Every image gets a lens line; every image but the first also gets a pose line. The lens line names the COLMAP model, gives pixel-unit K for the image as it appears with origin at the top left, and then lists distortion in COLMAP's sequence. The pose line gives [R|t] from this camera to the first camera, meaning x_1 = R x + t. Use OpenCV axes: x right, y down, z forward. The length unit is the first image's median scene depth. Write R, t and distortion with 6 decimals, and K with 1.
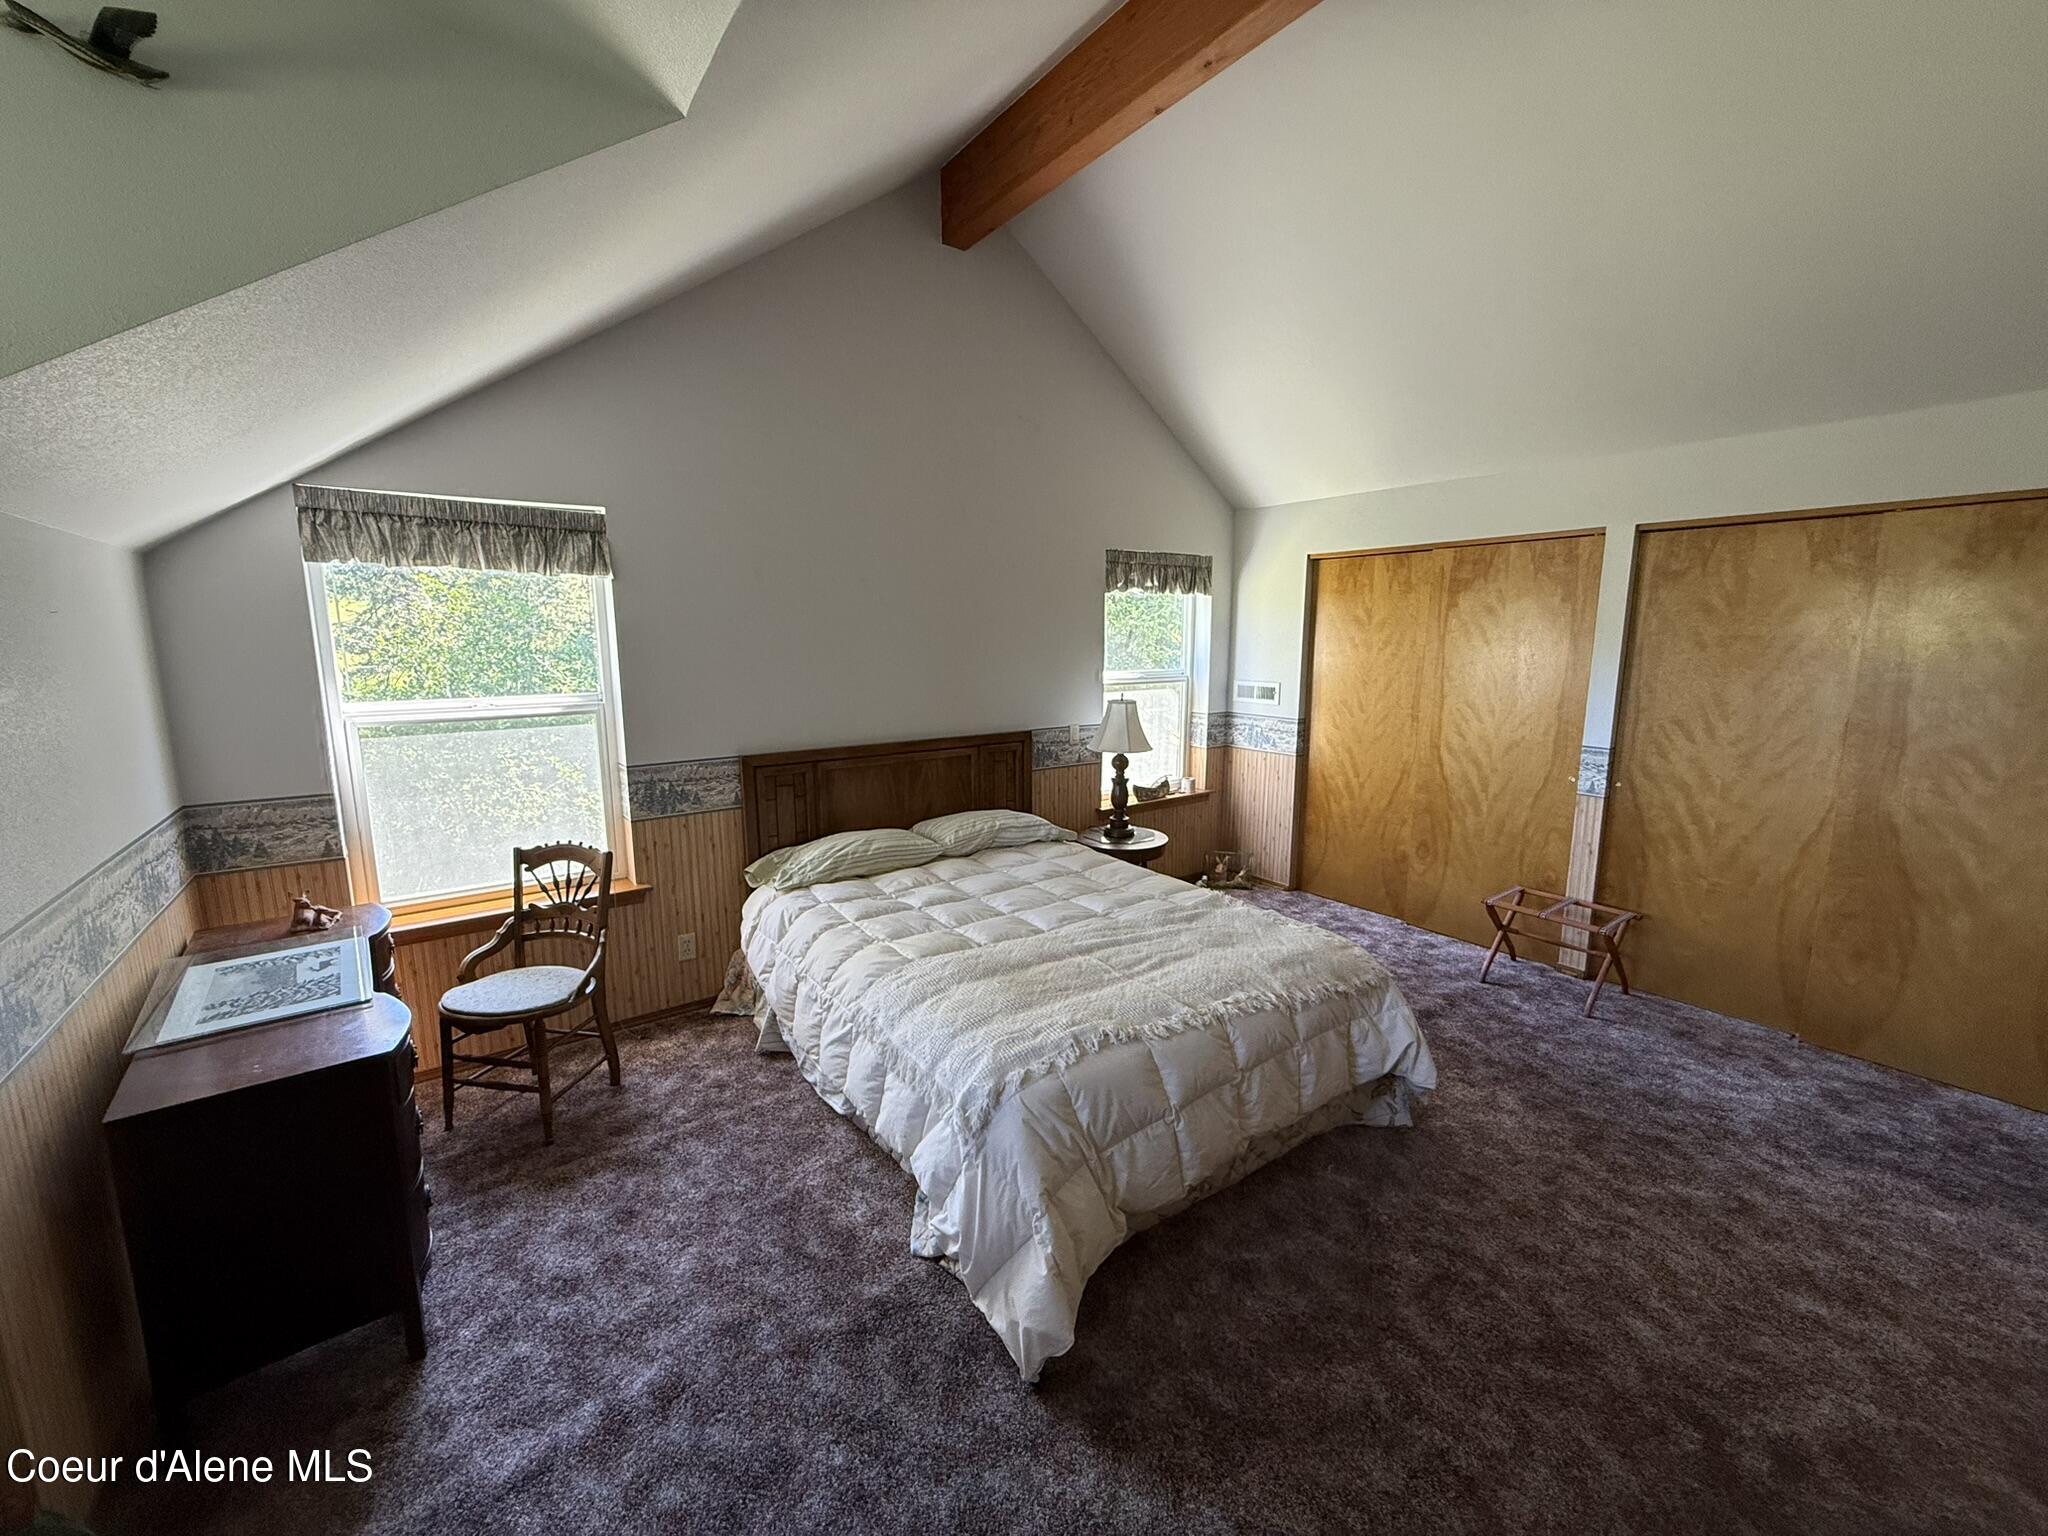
lens RADIAL K [[814.5, 0, 1025.4], [0, 814.5, 761.5], [0, 0, 1]] dist [-0.000495, 0.000441]
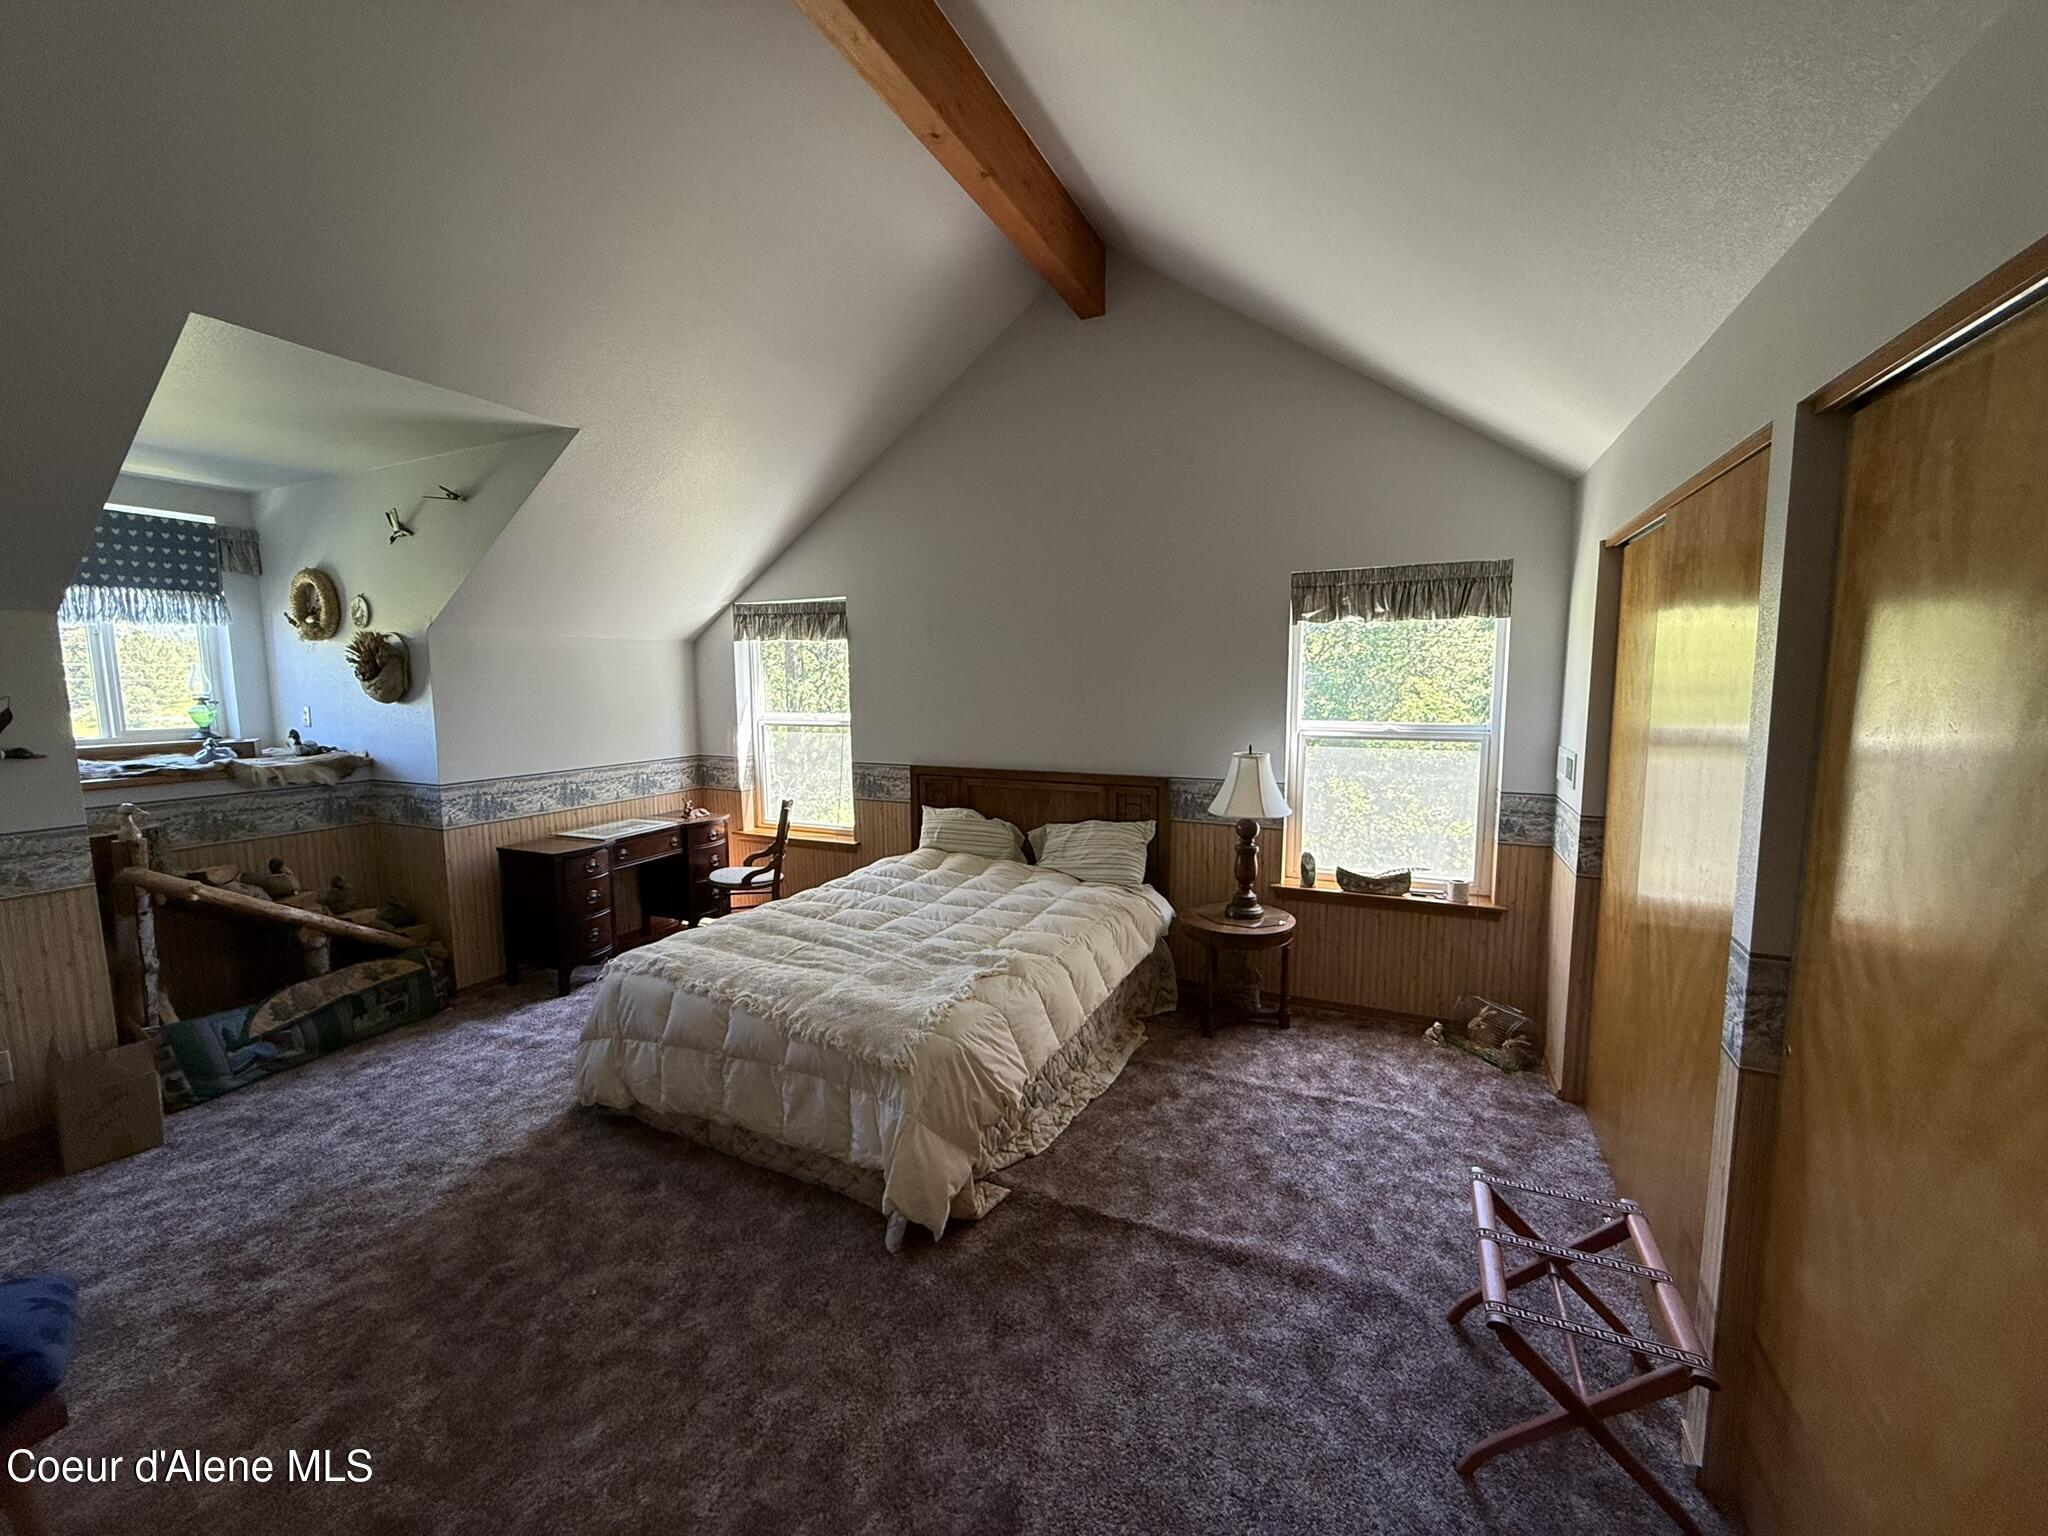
lens RADIAL K [[814.5, 0, 1018.0], [0, 814.5, 763.9], [0, 0, 1]] dist [-0.000495, 0.000441]
pose [[0.478518, 0.093690, -0.873065, 0.927697], [-0.131974, 0.990671, 0.033977, -0.078142], [0.868104, 0.098963, 0.486418, 0.488805]]
